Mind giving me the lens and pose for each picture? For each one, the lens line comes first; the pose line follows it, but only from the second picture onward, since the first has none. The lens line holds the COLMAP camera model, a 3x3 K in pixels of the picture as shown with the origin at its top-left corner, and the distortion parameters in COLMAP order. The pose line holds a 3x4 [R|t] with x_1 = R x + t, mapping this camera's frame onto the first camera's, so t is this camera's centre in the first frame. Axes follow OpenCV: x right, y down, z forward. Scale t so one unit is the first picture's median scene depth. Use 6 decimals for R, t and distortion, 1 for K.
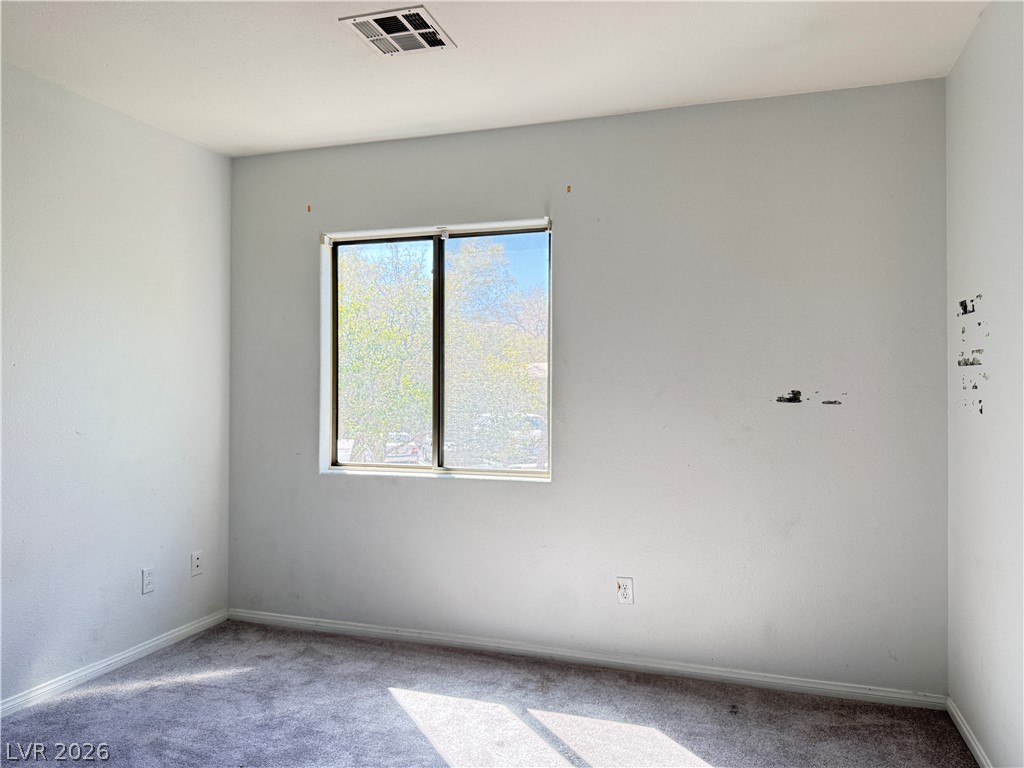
lens RADIAL K [[722.7, 0, 506.3], [0, 722.7, 381.6], [0, 0, 1]] dist [0.053287, -0.077080]
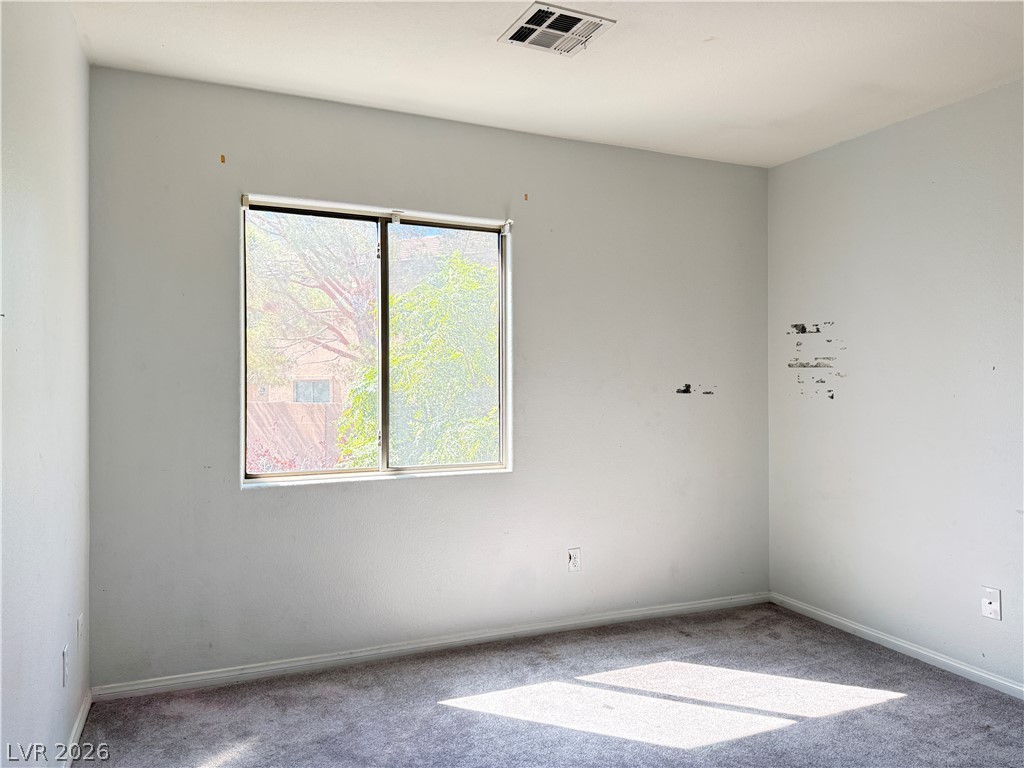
lens RADIAL K [[785.2, 0, 438.1], [0, 785.2, 375.4], [0, 0, 1]] dist [0.024218, -0.013908]
pose [[0.736045, 0.001749, 0.676931, -0.796199], [-0.006212, 0.999972, 0.004170, -0.005816], [-0.676904, -0.007274, 0.736035, 0.232609]]
